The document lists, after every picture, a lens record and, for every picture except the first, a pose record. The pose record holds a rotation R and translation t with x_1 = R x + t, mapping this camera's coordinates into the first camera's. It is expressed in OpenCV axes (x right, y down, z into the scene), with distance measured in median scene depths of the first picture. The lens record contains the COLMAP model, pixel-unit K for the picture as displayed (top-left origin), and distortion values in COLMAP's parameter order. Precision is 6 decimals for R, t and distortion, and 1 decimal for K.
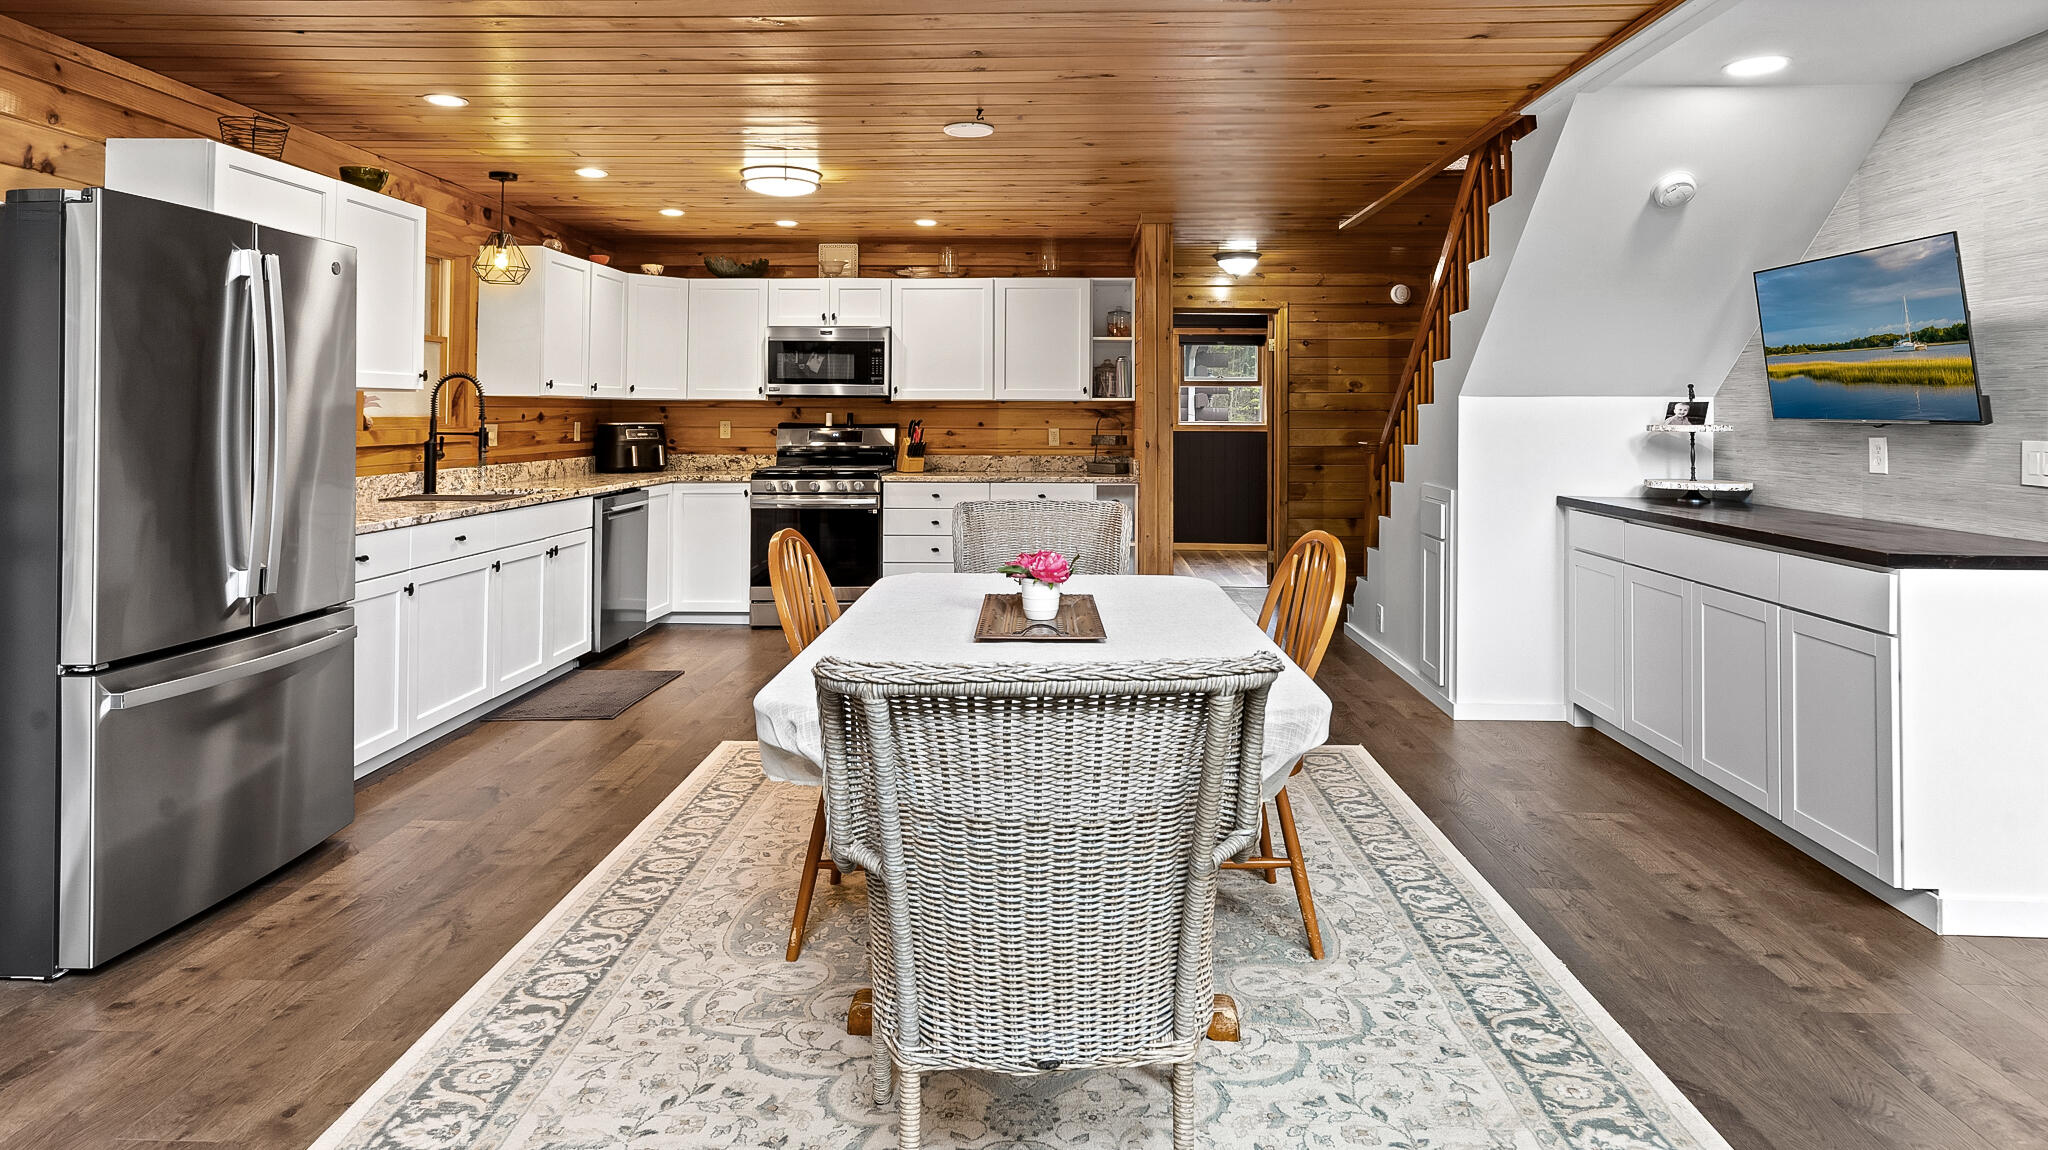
lens RADIAL K [[1104.8, 0, 1058.7], [0, 1104.8, 405.8], [0, 0, 1]] dist [-0.001023, 0.000575]
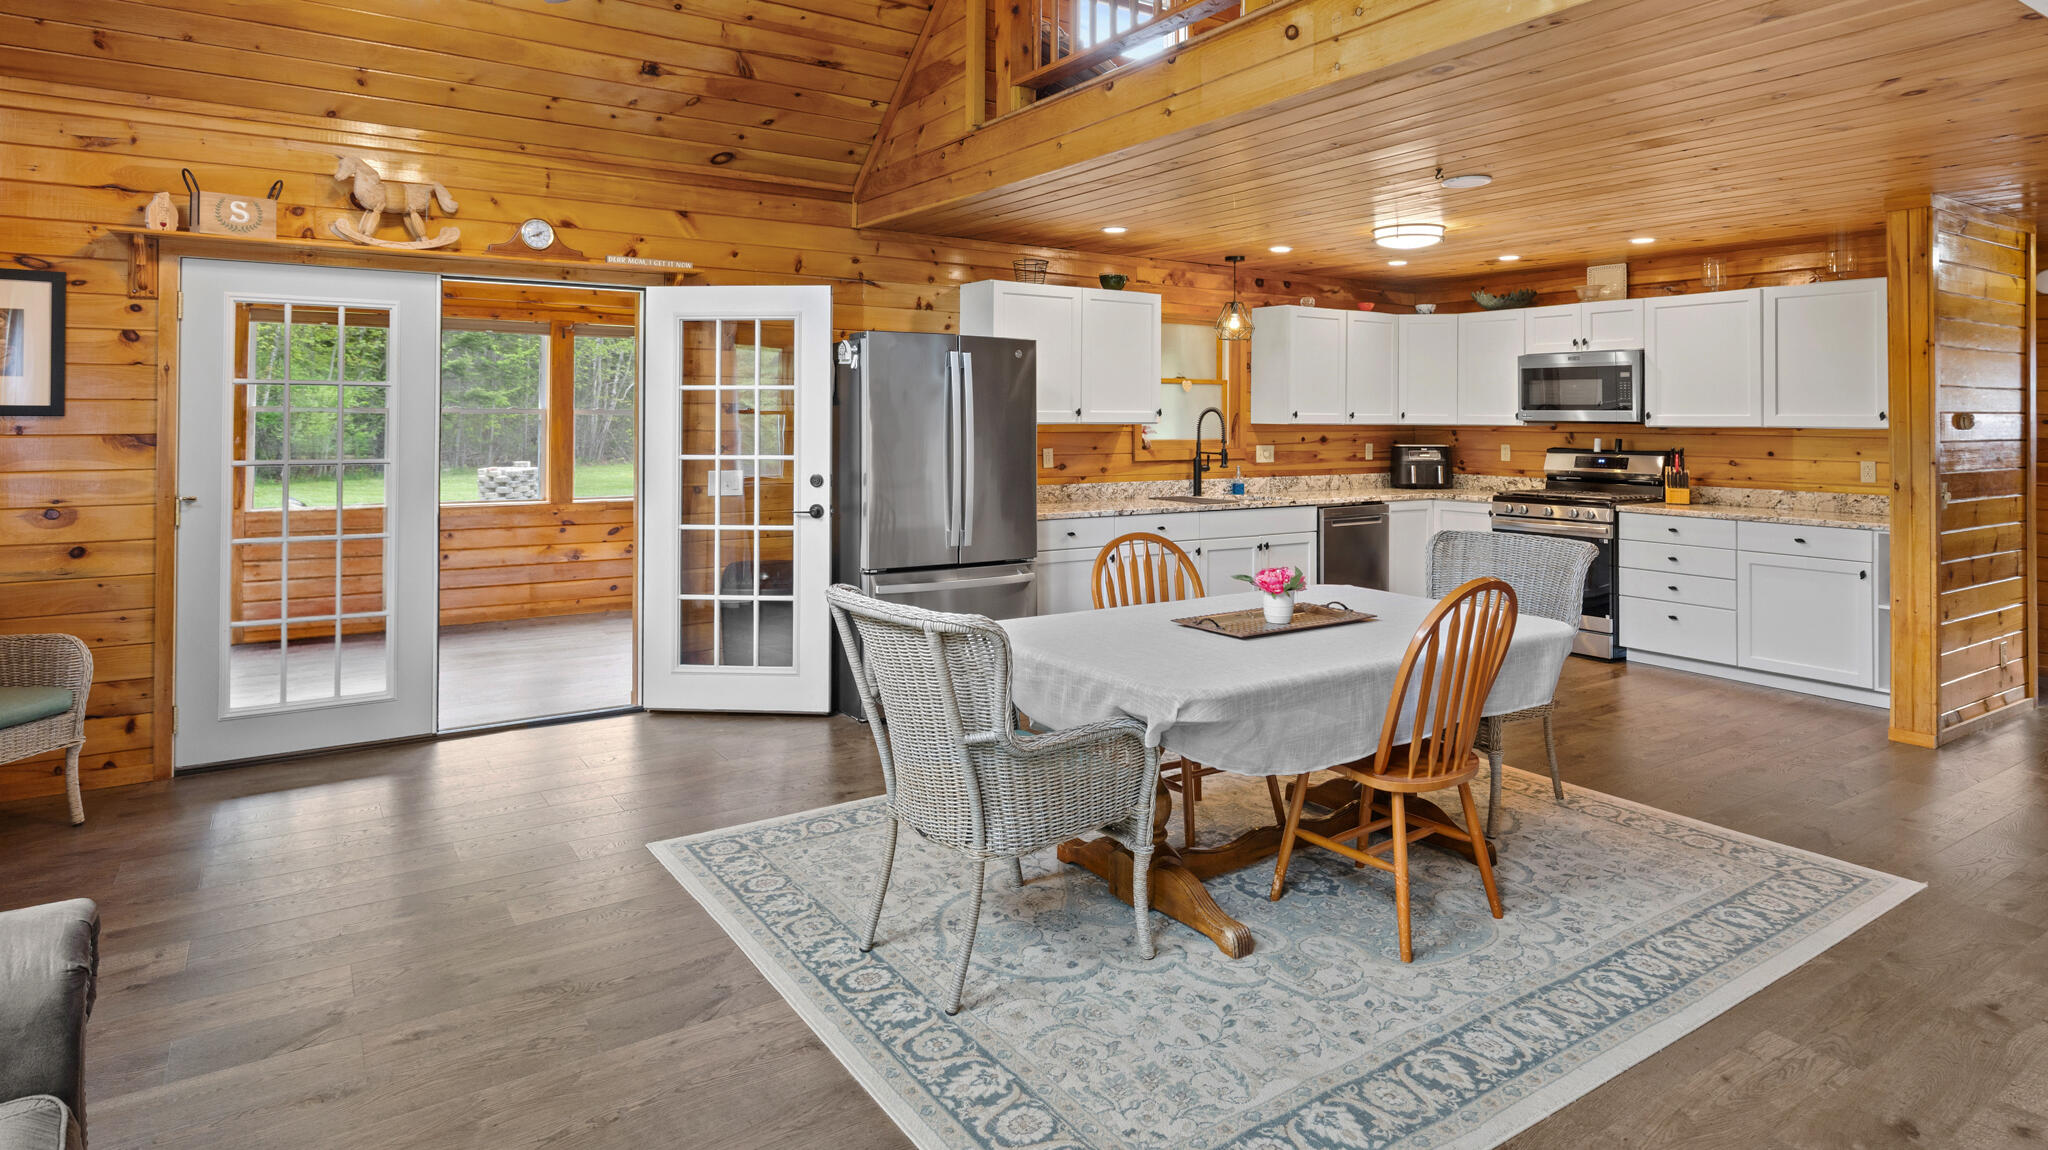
lens RADIAL K [[1188.0, 0, 1133.3], [0, 1188.0, 398.9], [0, 0, 1]] dist [-0.005167, -0.000258]
pose [[0.621185, -0.010112, -0.783599, 0.406898], [0.000137, 0.999918, -0.012795, -0.017068], [0.783664, 0.007840, 0.621135, 0.016742]]
